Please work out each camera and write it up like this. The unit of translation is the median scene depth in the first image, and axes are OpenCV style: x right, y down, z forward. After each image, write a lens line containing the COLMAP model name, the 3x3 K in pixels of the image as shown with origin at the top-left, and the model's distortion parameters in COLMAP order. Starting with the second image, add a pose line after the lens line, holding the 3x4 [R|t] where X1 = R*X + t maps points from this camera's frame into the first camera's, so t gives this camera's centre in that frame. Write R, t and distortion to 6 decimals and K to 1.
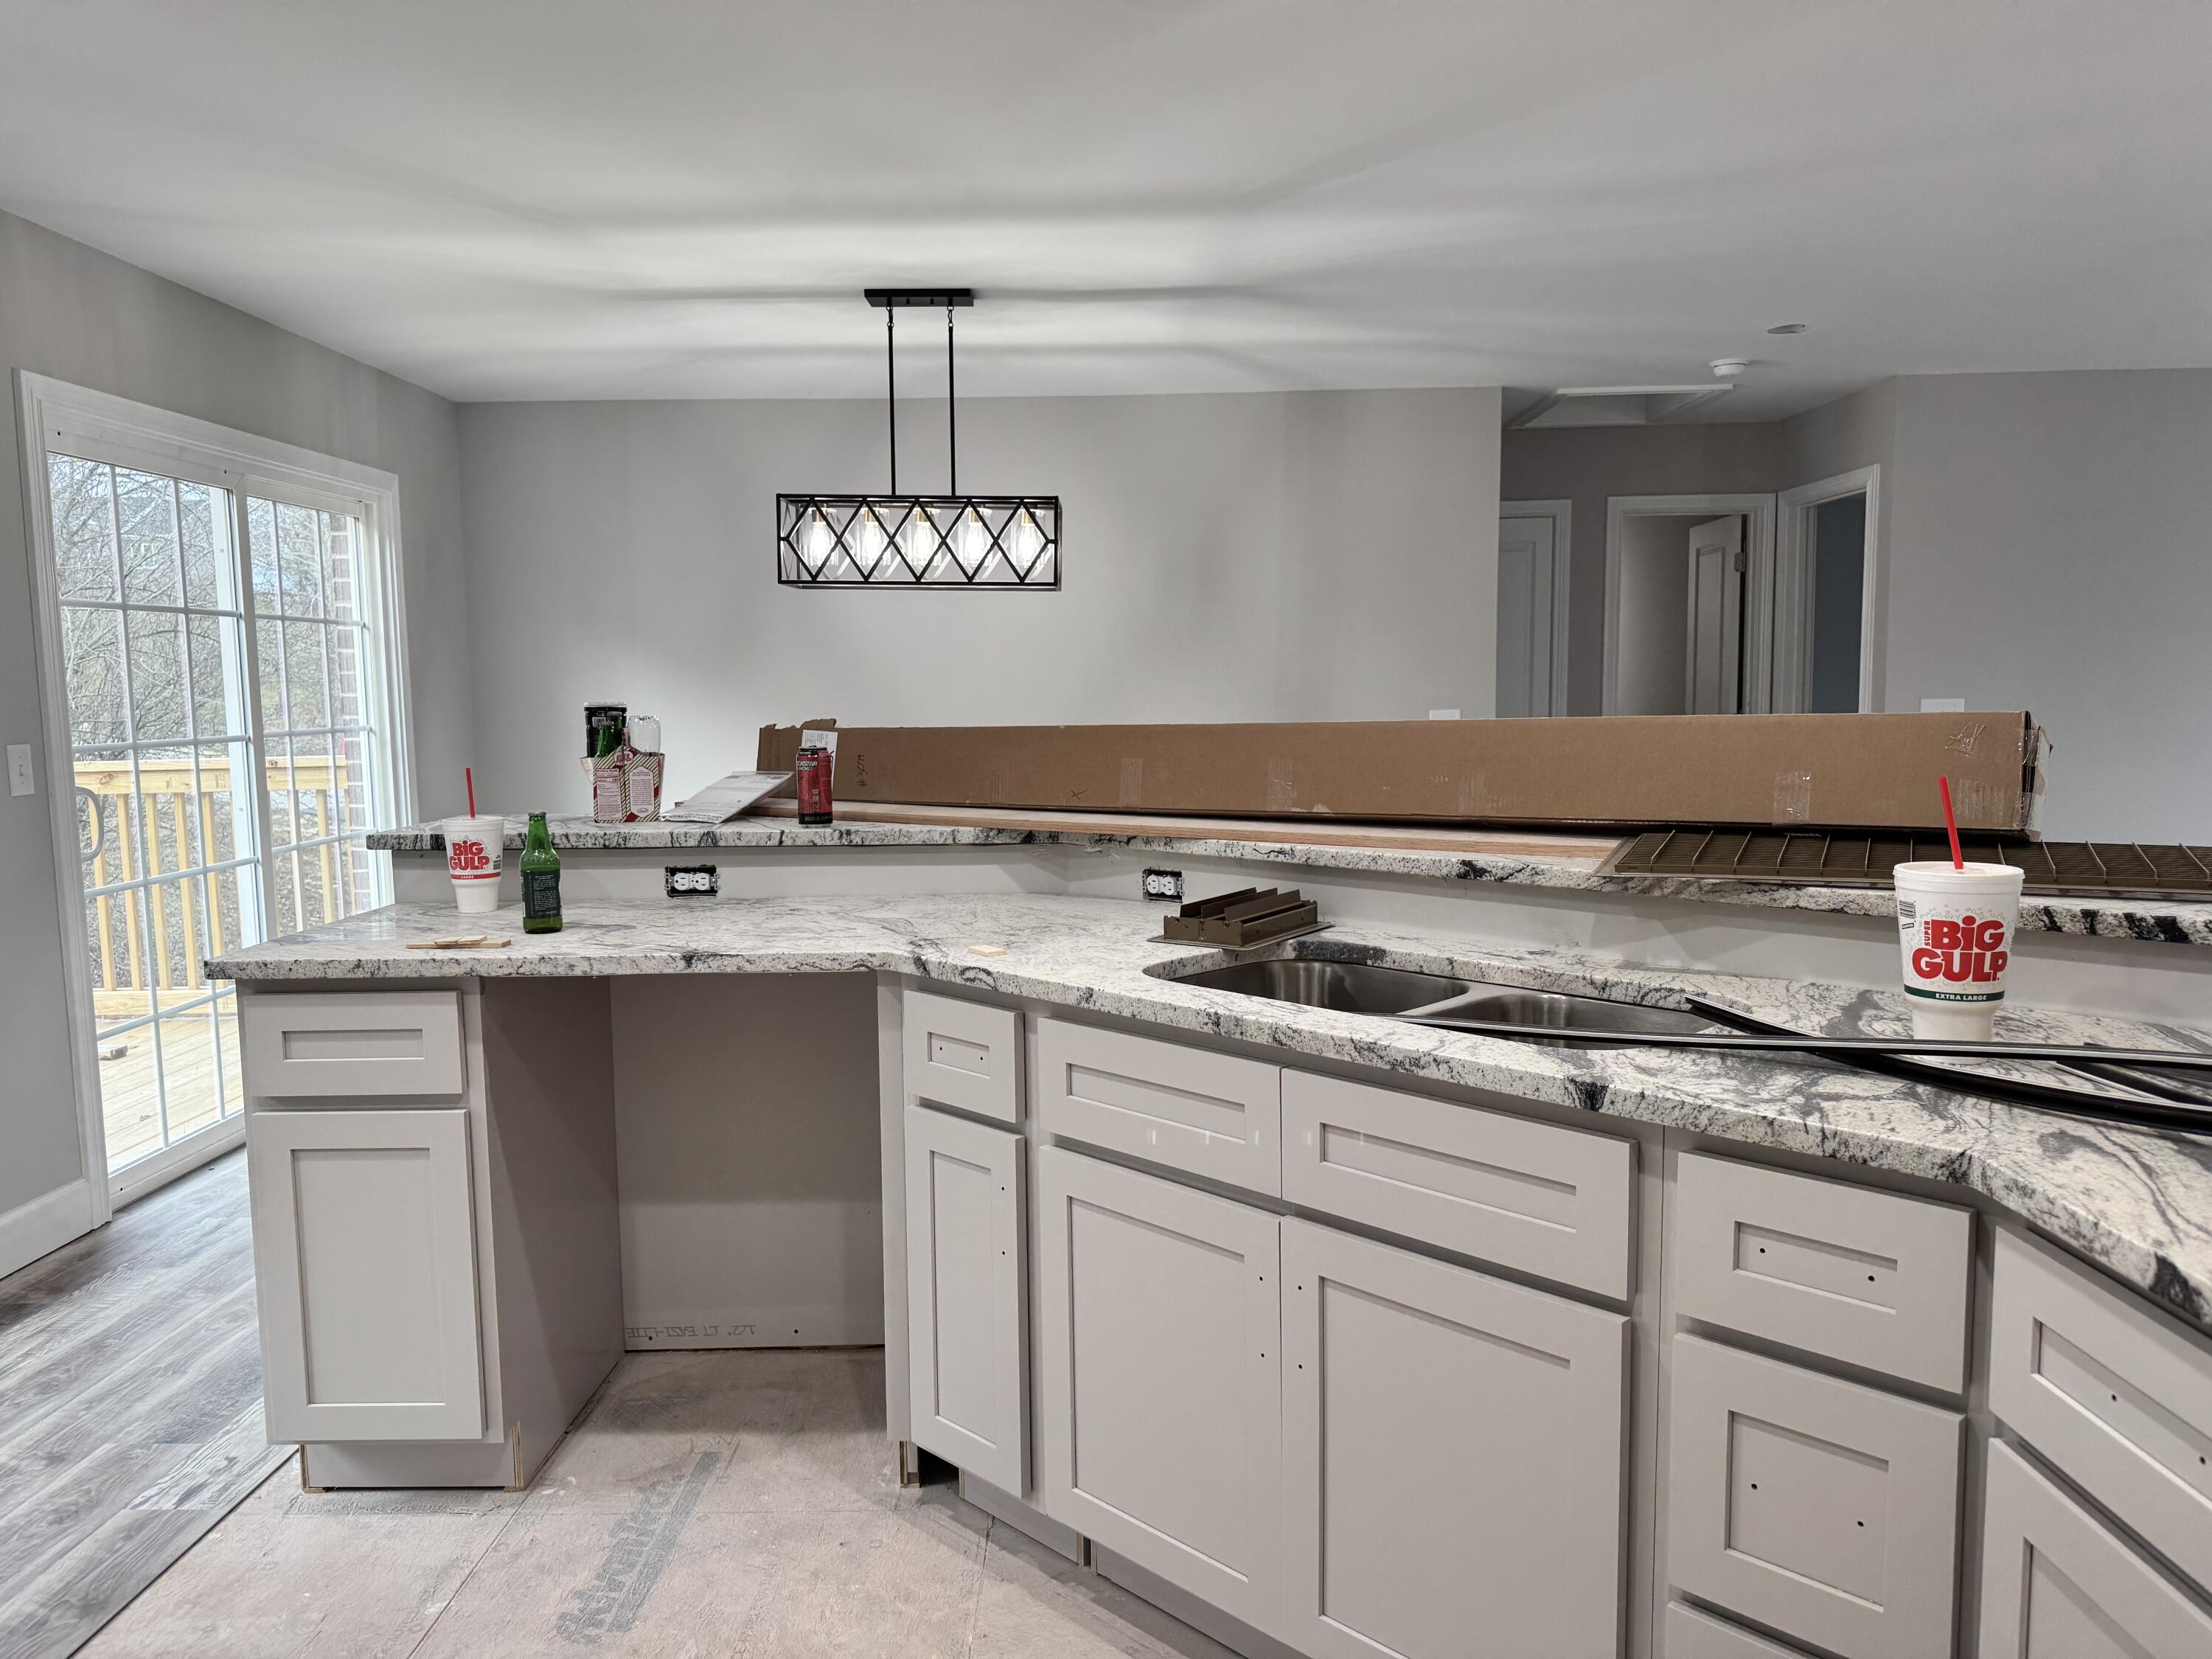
lens RADIAL K [[1564.1, 0, 1098.7], [0, 1564.1, 835.0], [0, 0, 1]] dist [0.093352, -0.104854]
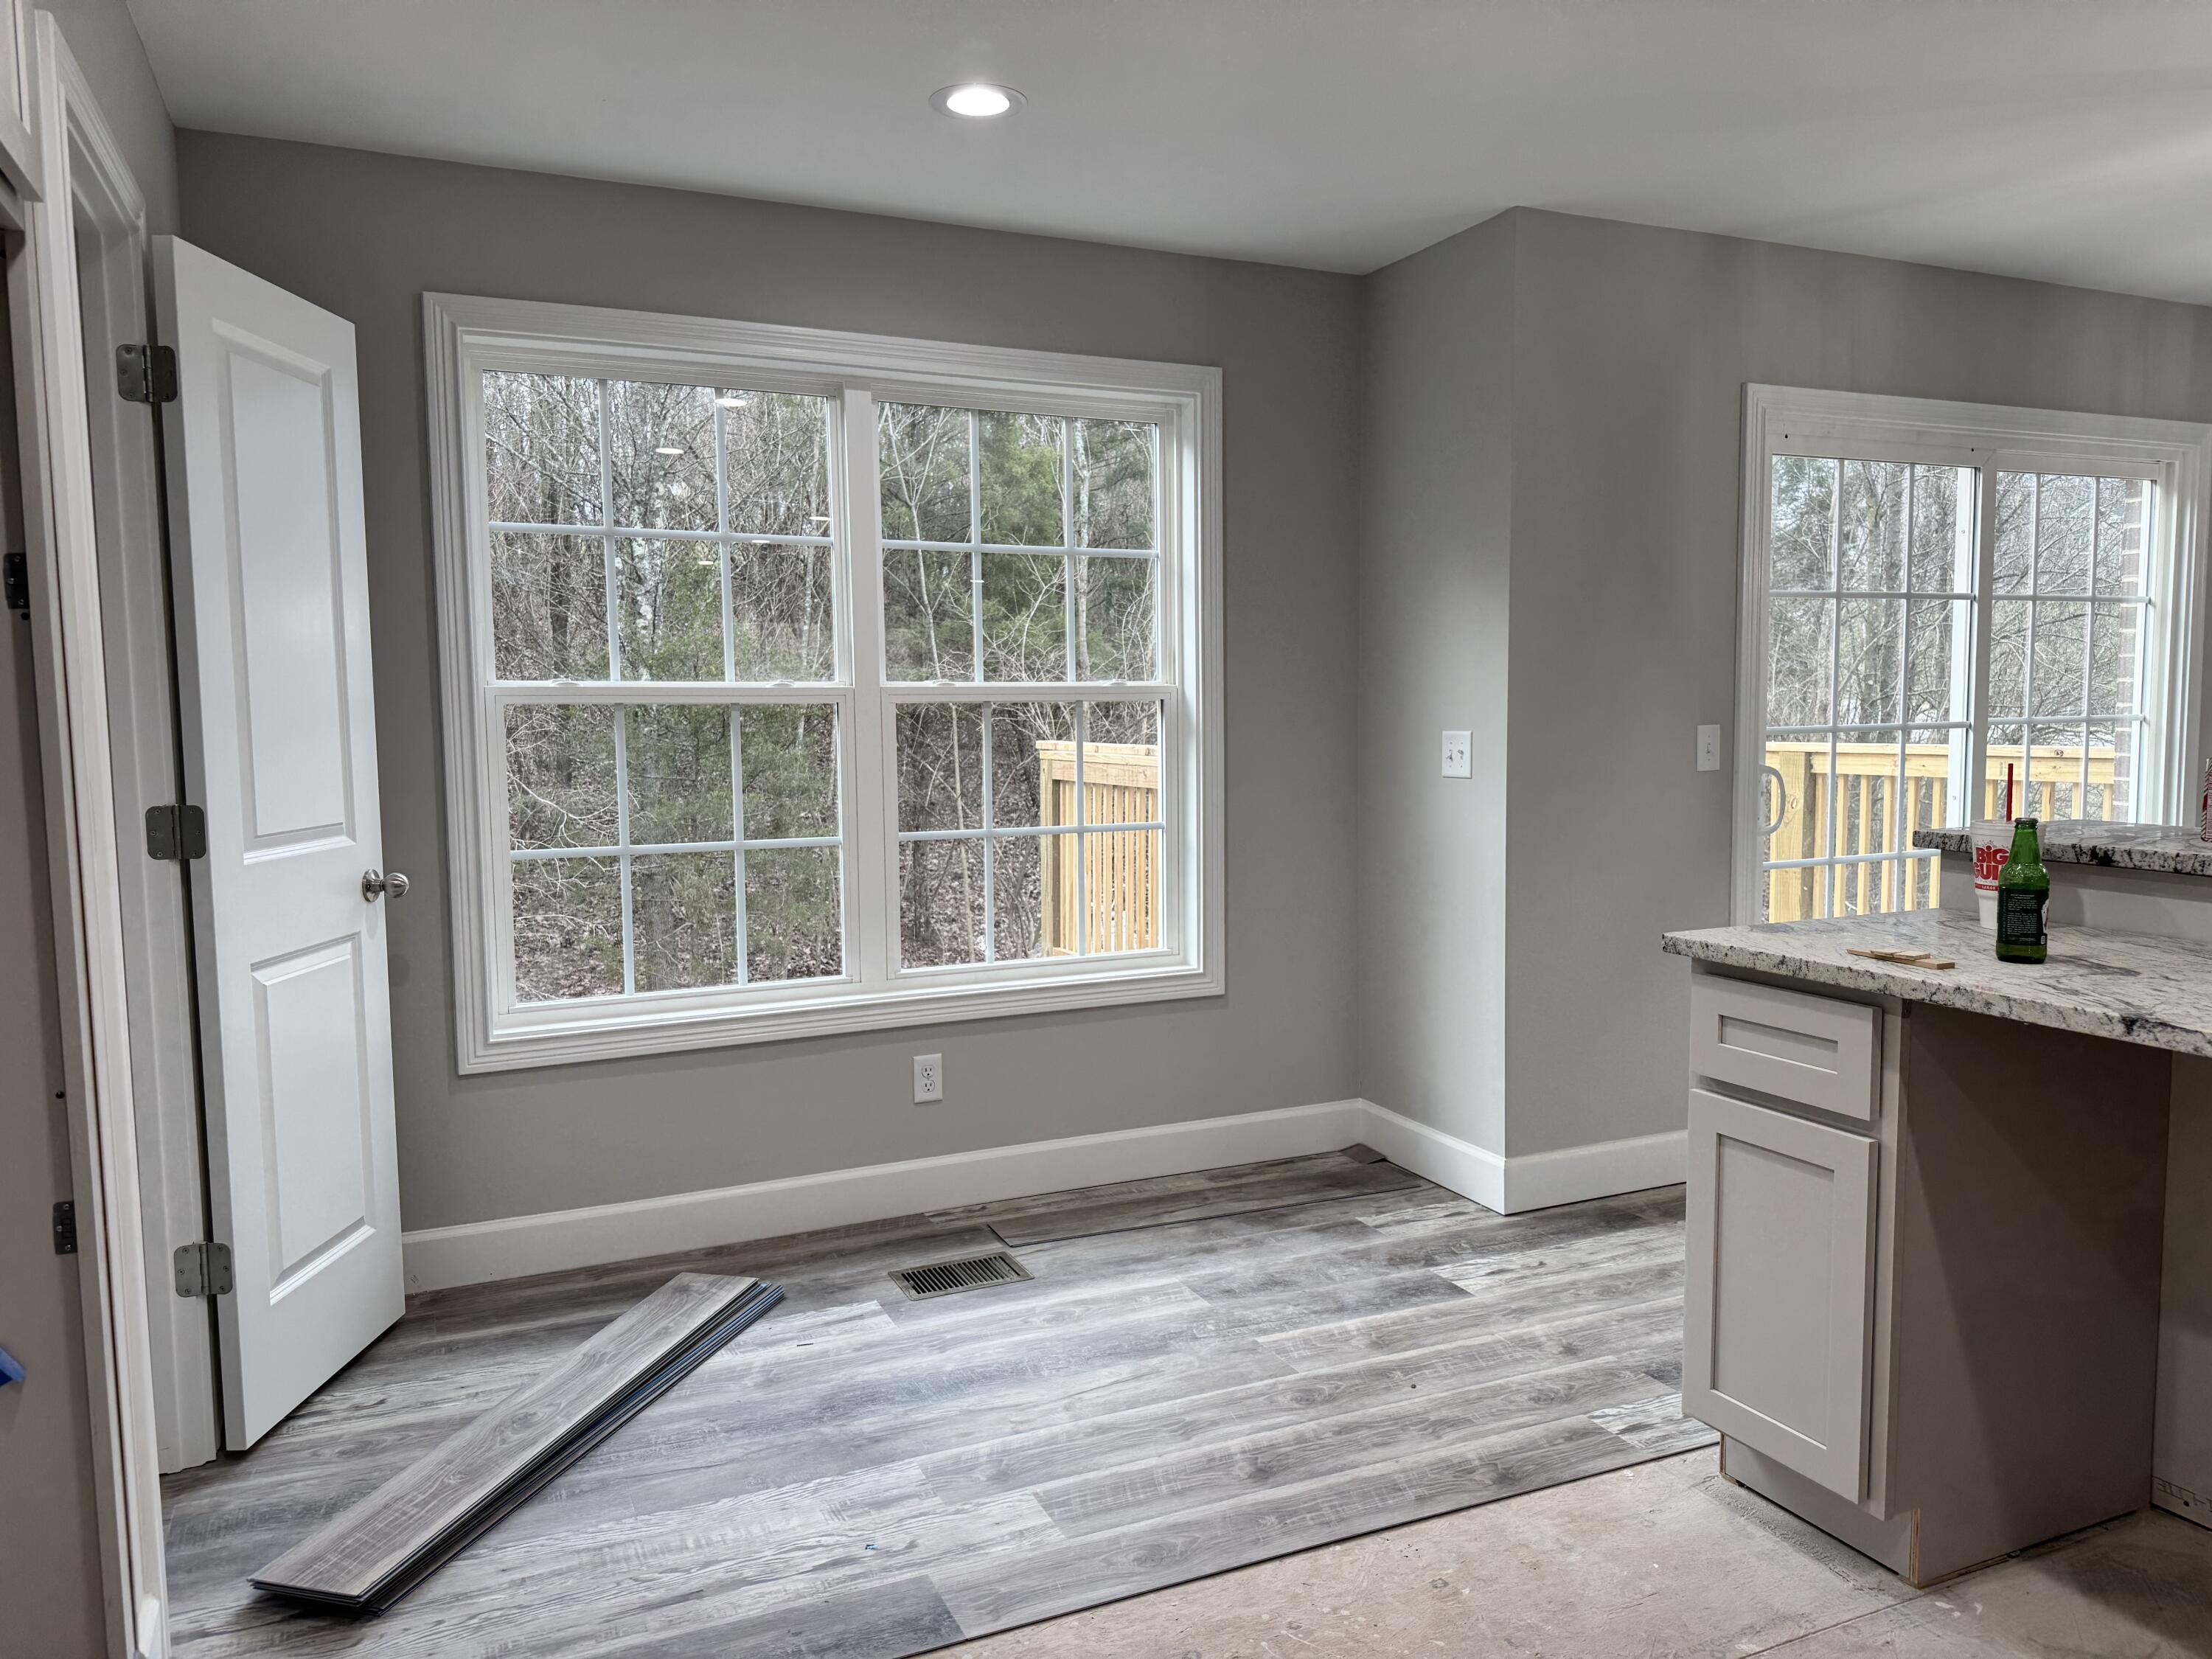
lens RADIAL K [[1564.1, 0, 1098.7], [0, 1564.1, 835.0], [0, 0, 1]] dist [0.093352, -0.104854]
pose [[0.429574, 0.088895, -0.898645, 0.192436], [-0.081419, 0.994903, 0.059497, -0.015860], [0.899354, 0.047608, 0.434622, 0.189032]]
